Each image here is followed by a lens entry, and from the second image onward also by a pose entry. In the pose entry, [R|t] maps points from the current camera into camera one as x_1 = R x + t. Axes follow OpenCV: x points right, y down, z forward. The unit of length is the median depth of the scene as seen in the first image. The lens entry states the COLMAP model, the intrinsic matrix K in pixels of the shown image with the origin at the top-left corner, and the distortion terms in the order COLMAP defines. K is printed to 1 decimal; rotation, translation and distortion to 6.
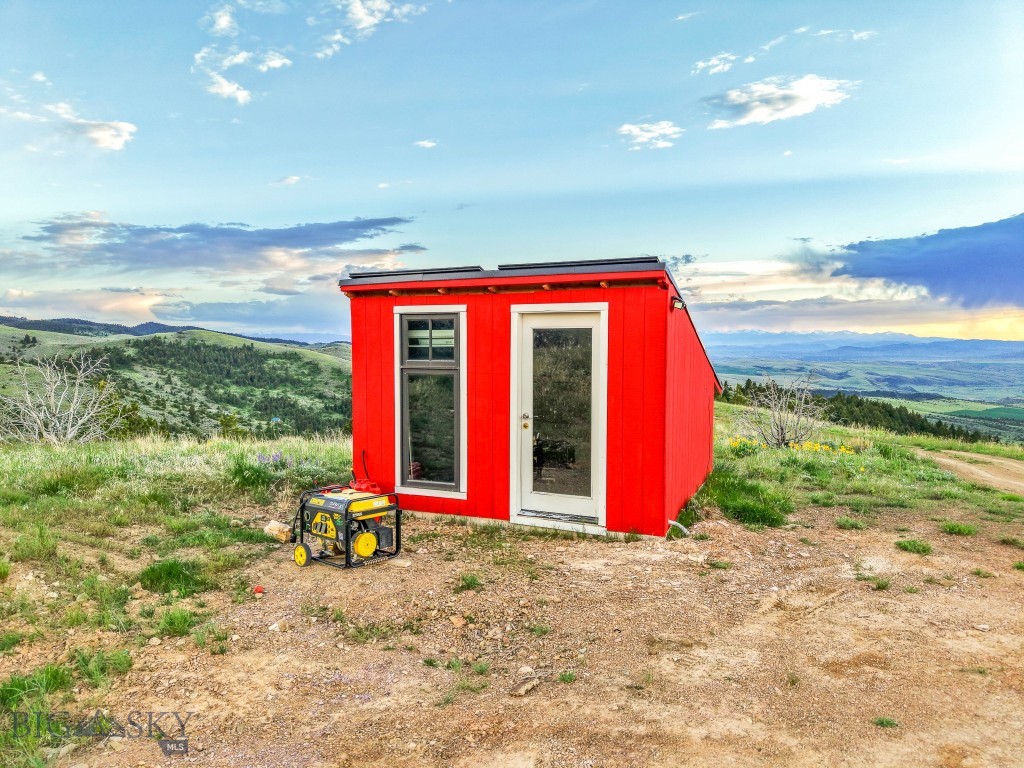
lens RADIAL K [[686.1, 0, 510.2], [0, 686.1, 380.8], [0, 0, 1]] dist [0.019217, -0.016346]
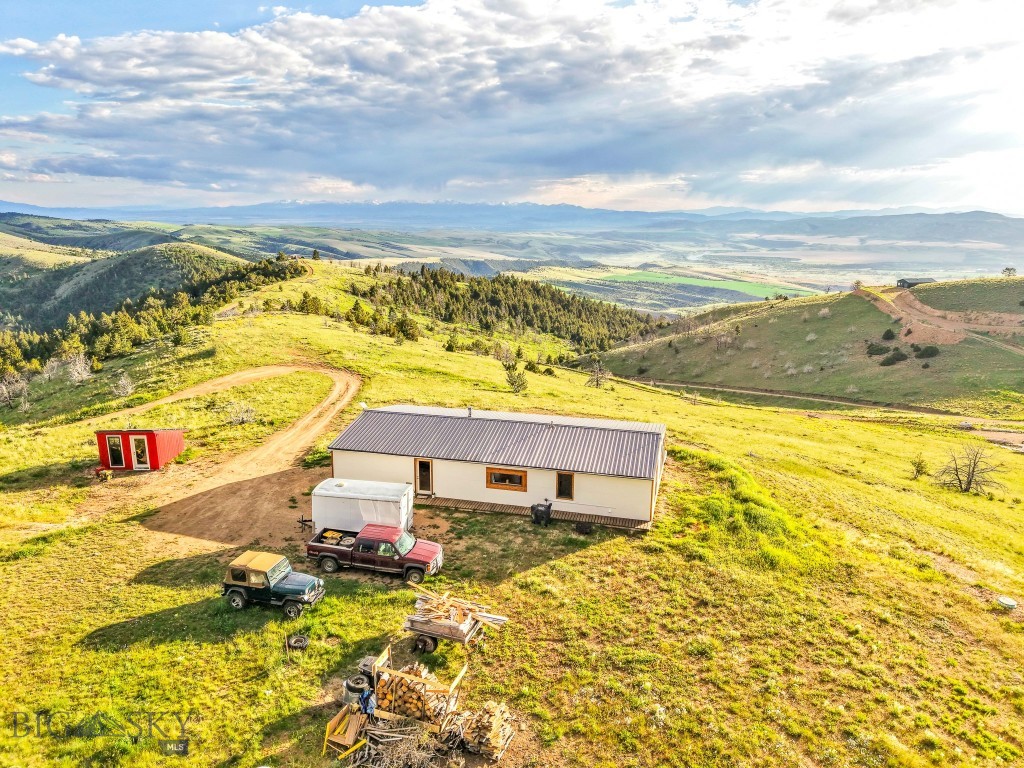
lens RADIAL K [[686.1, 0, 509.9], [0, 686.1, 381.6], [0, 0, 1]] dist [0.019217, -0.016346]
pose [[0.910477, -0.092249, 0.403139, 0.645892], [0.015649, 0.981791, 0.189317, -1.663176], [-0.413263, -0.166060, 0.895342, -5.698058]]
